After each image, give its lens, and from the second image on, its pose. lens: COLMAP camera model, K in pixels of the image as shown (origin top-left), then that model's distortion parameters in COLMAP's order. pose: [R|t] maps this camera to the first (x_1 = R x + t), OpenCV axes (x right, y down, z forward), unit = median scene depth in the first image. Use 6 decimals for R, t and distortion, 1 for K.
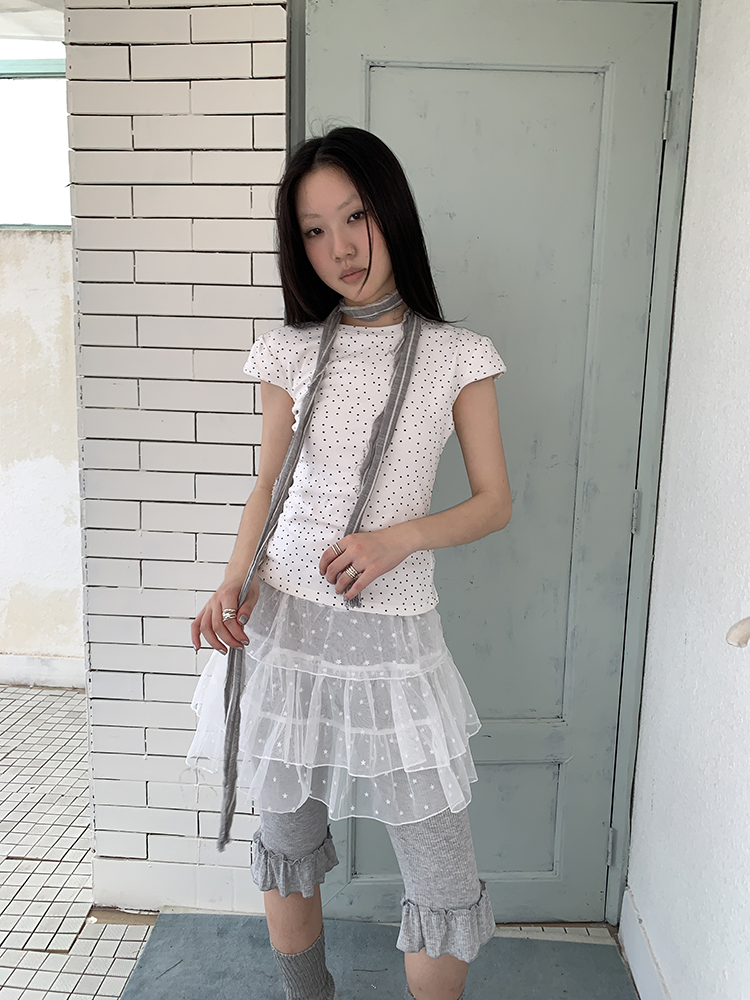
lens RADIAL K [[763.8, 0, 369.2], [0, 763.8, 493.7], [0, 0, 1]] dist [-0.033773, 0.050792]
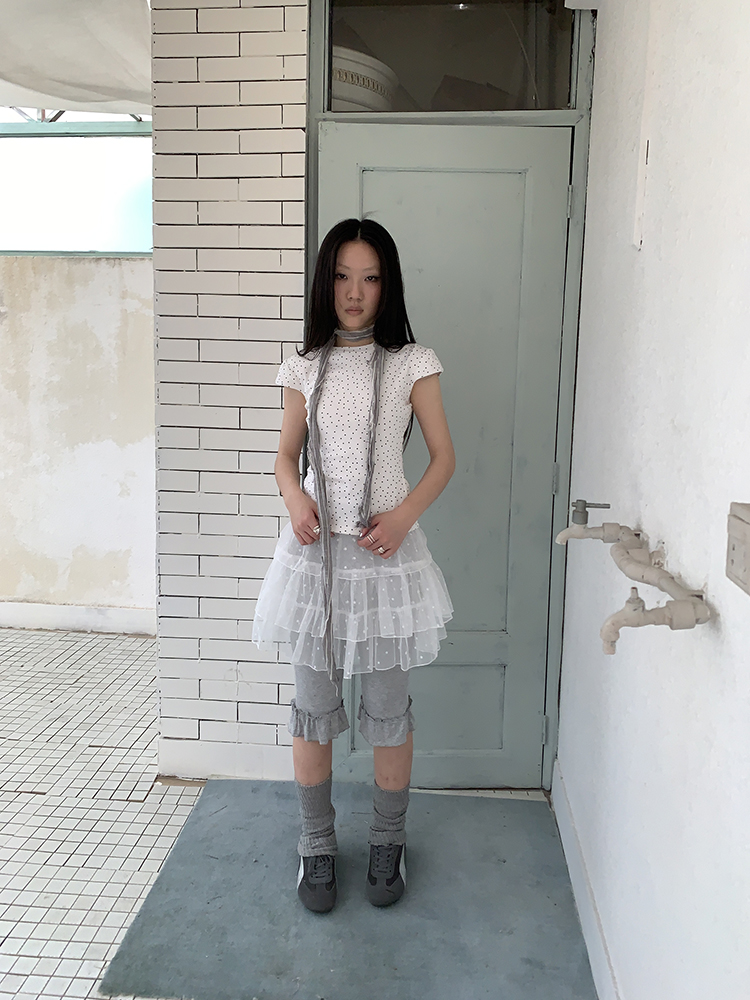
lens RADIAL K [[767.9, 0, 373.1], [0, 767.9, 452.8], [0, 0, 1]] dist [0.001723, 0.004512]
pose [[0.999909, 0.000006, -0.013512, 0.034798], [-0.000482, 0.999381, -0.035177, 0.024830], [0.013504, 0.035181, 0.999290, -0.386612]]
